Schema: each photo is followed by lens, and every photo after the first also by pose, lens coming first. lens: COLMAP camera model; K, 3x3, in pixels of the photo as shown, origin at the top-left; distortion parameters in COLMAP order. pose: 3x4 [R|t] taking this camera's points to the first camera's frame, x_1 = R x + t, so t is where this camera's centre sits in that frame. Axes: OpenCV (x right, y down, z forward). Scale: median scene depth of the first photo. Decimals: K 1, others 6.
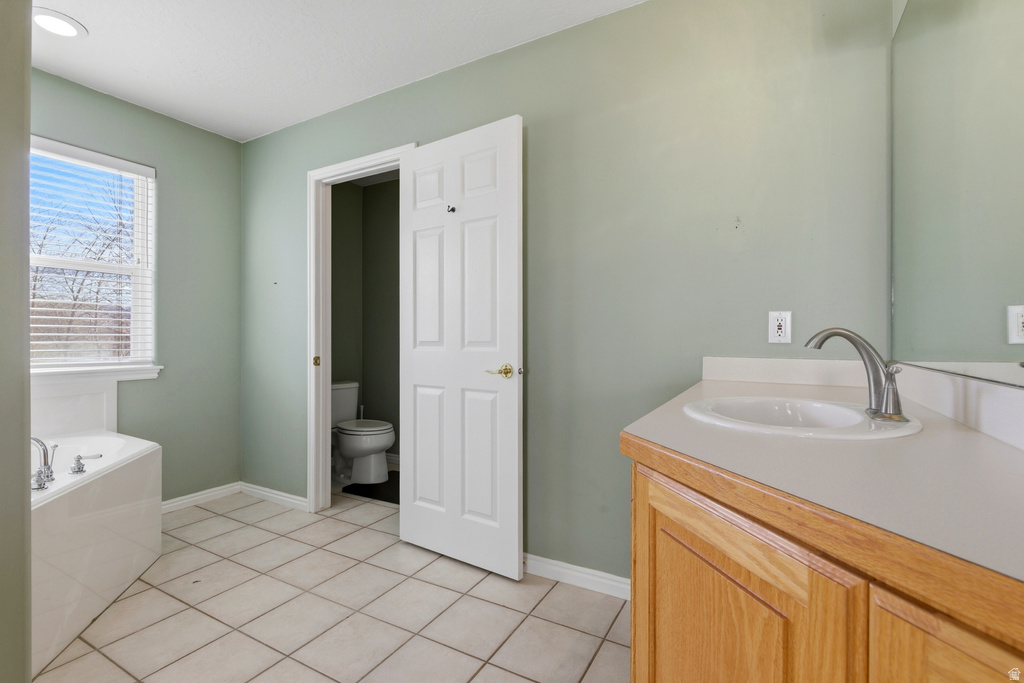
lens RADIAL K [[471.4, 0, 511.6], [0, 471.4, 335.2], [0, 0, 1]] dist [-0.016888, 0.002769]
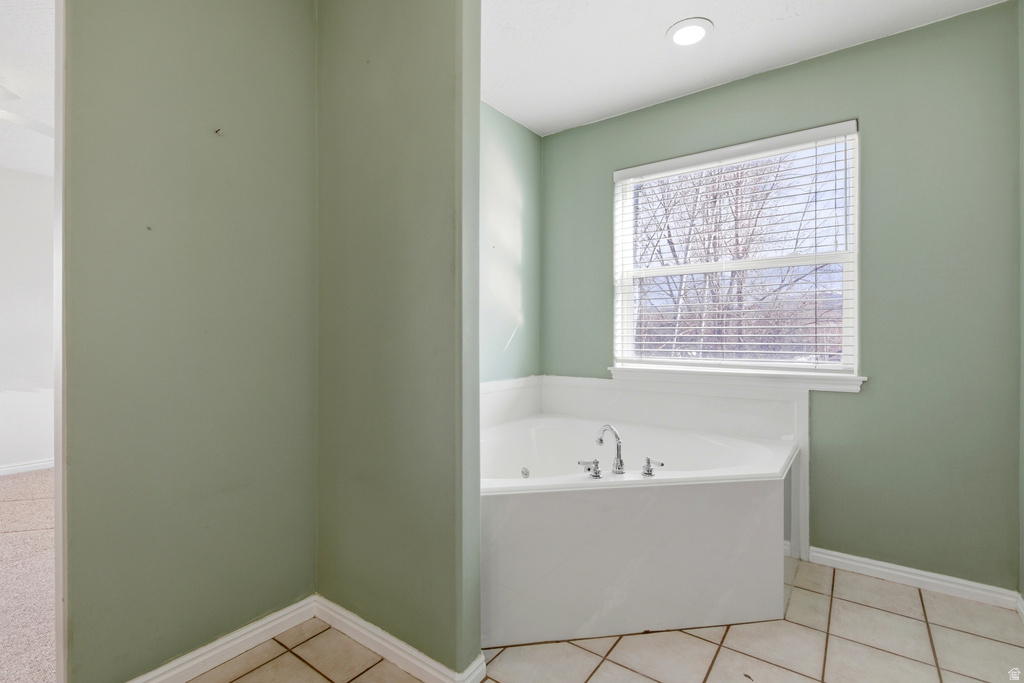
lens RADIAL K [[471.4, 0, 512.0], [0, 471.4, 334.5], [0, 0, 1]] dist [-0.016888, 0.002769]
pose [[-0.120127, -0.008366, -0.992723, 0.064925], [0.002430, 0.999959, -0.008721, 0.002689], [0.992756, -0.003460, -0.120102, 0.531459]]
